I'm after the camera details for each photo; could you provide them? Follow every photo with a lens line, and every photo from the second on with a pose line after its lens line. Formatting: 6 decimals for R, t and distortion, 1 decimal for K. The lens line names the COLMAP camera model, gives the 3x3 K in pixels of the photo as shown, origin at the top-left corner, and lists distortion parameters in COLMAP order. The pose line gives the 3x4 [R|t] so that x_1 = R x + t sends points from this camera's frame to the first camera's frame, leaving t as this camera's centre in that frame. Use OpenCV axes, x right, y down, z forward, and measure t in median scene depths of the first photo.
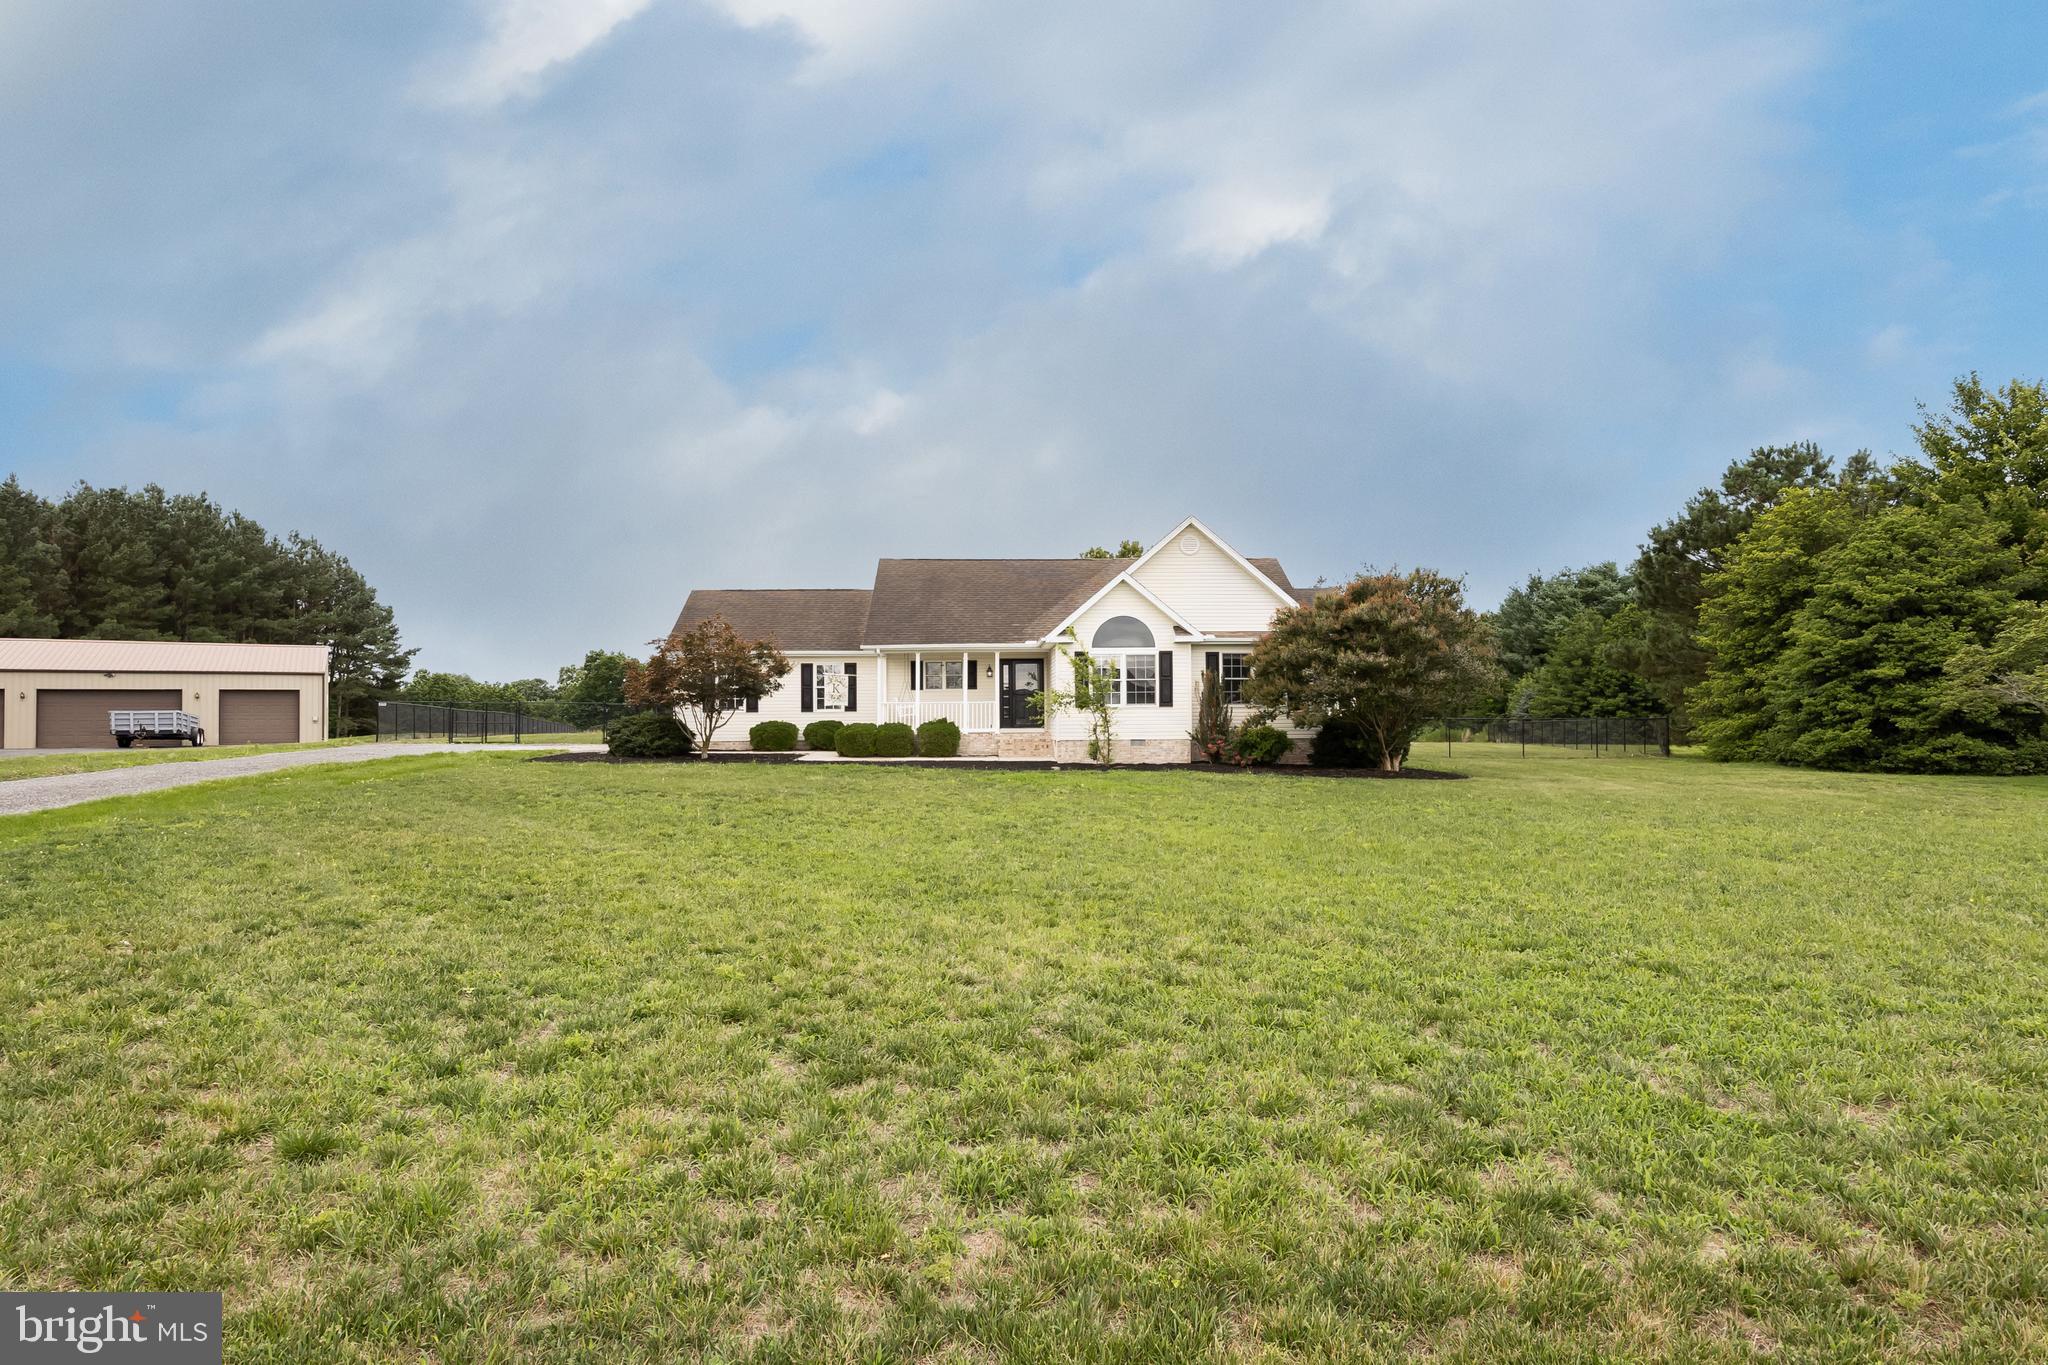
lens RADIAL K [[1119.9, 0, 1023.9], [0, 1119.9, 724.1], [0, 0, 1]] dist [-0.000394, -0.000323]
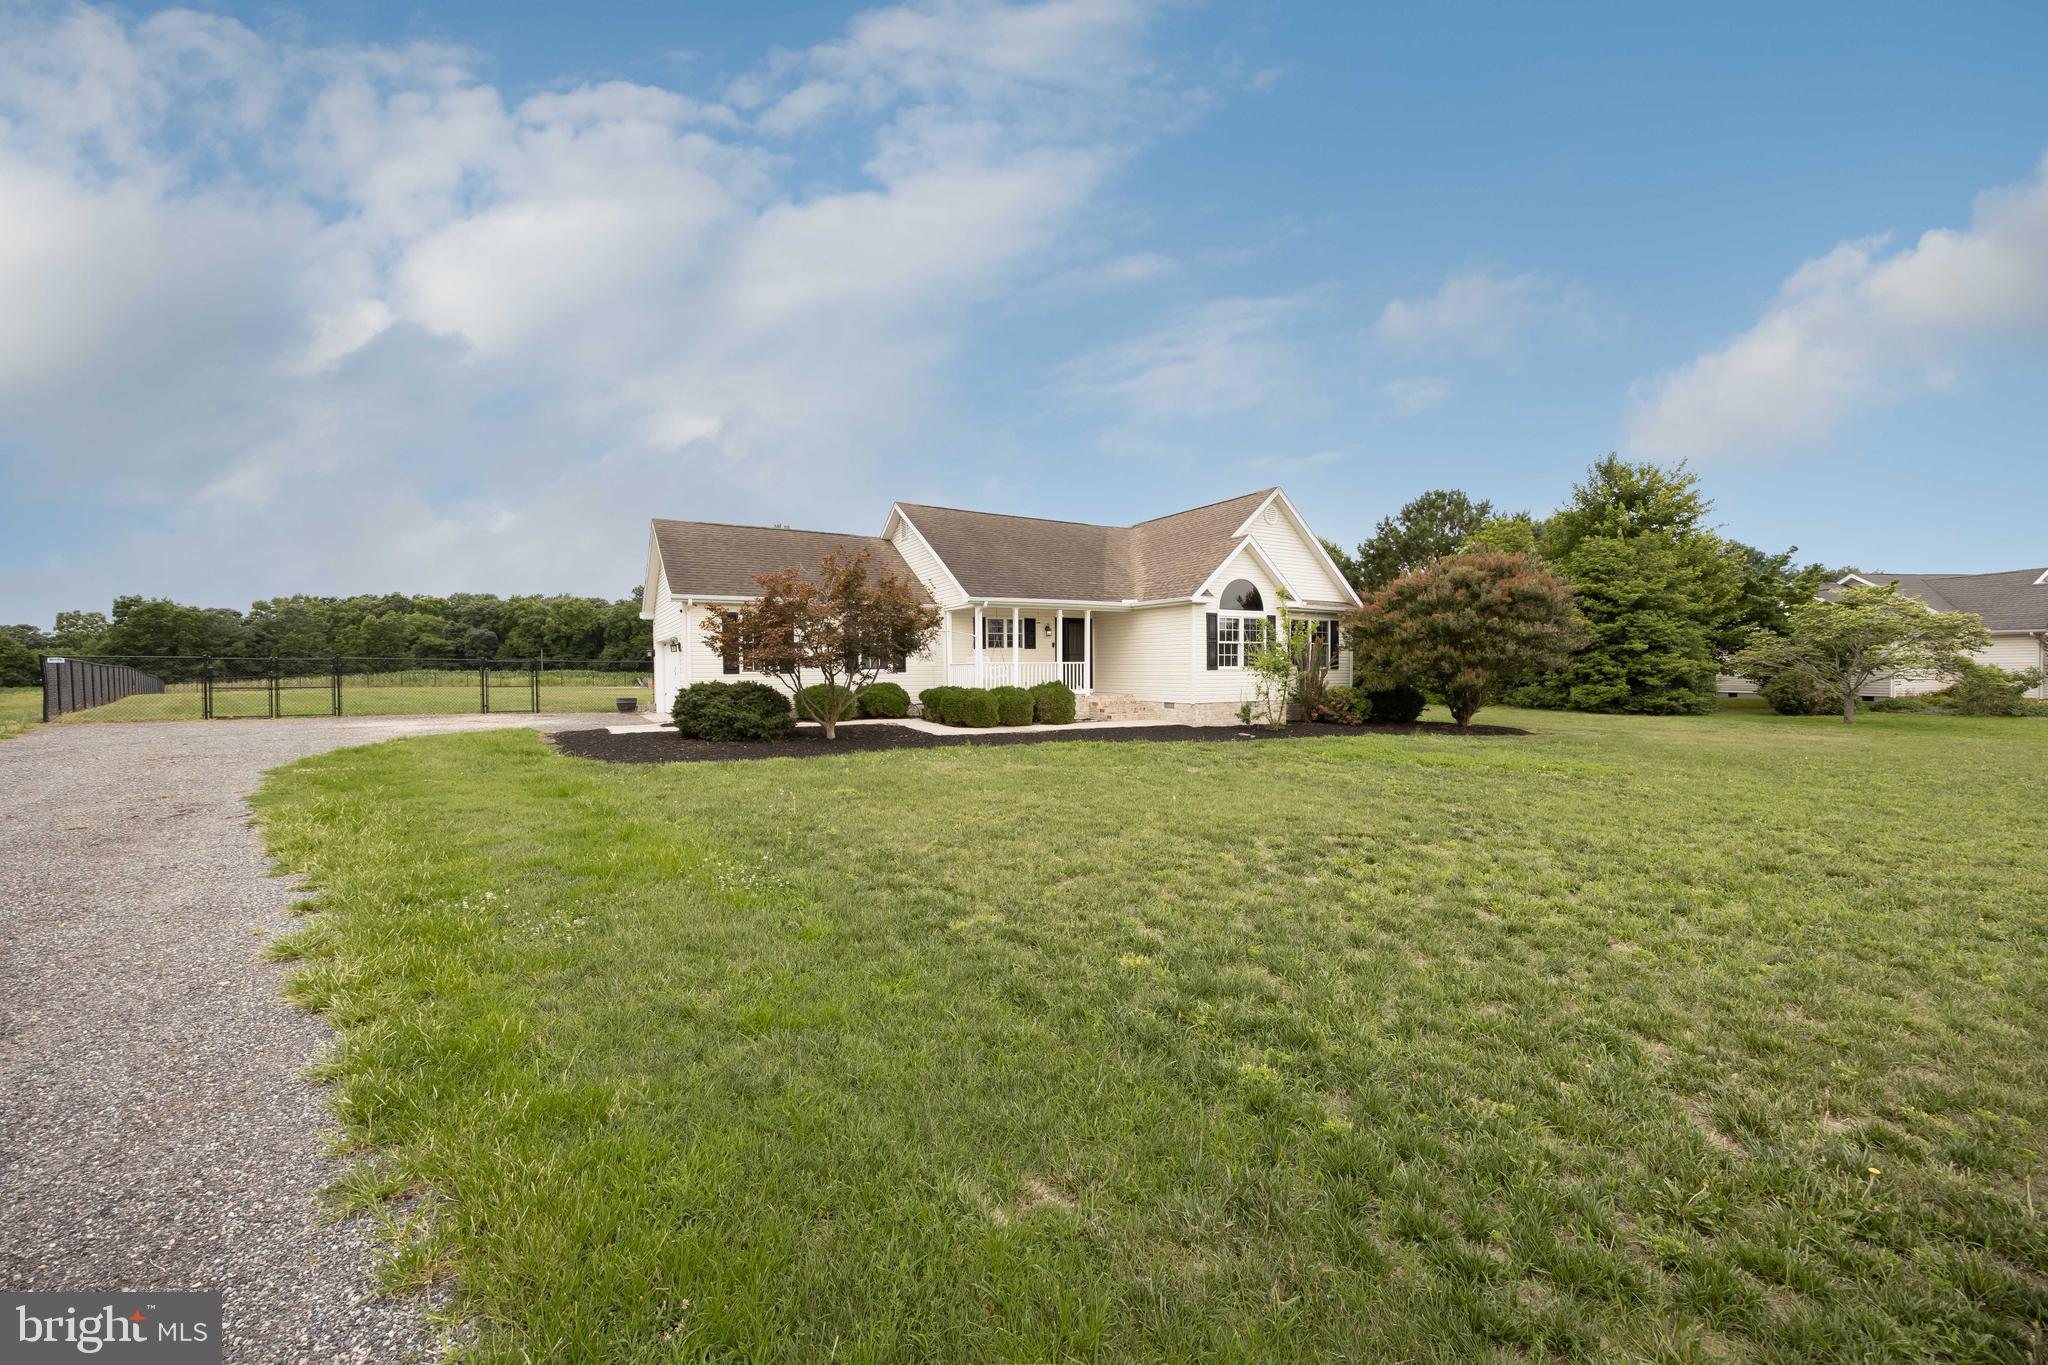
lens RADIAL K [[795.0, 0, 1028.6], [0, 795.0, 684.5], [0, 0, 1]] dist [-0.003198, -0.000232]
pose [[0.871281, -0.008065, 0.490719, -0.427383], [0.000817, 0.999887, 0.014984, -0.012349], [-0.490784, -0.012654, 0.871189, 0.466016]]
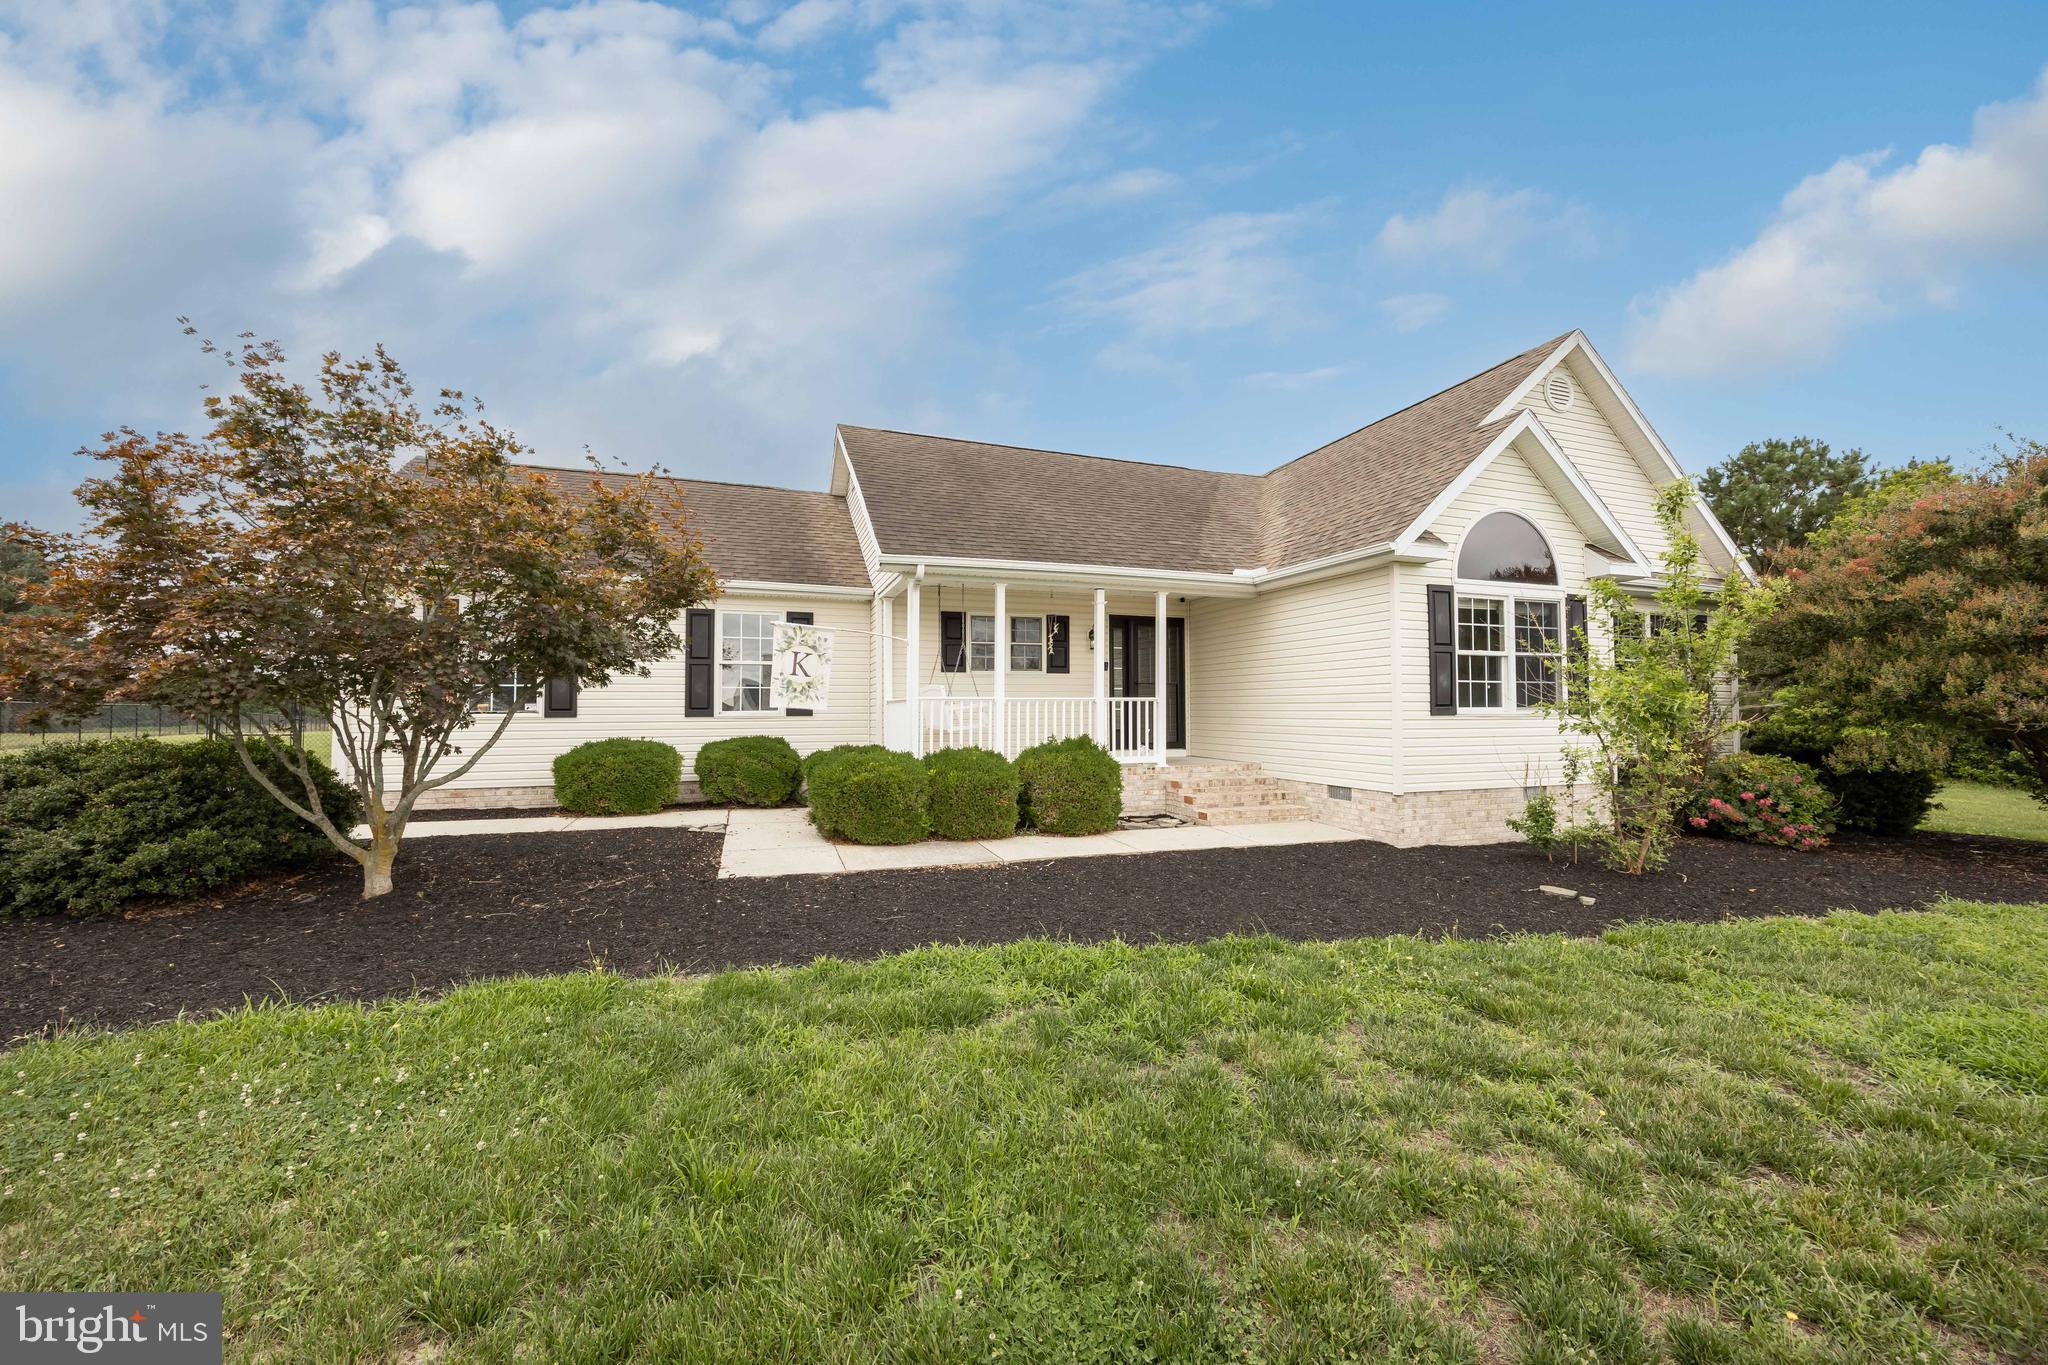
lens RADIAL K [[795.0, 0, 1020.2], [0, 795.0, 692.6], [0, 0, 1]] dist [-0.003198, -0.000232]
pose [[0.951881, 0.013842, 0.306154, -0.193205], [-0.004494, 0.999502, -0.031218, -0.012998], [-0.306434, 0.028340, 0.951470, 0.753118]]
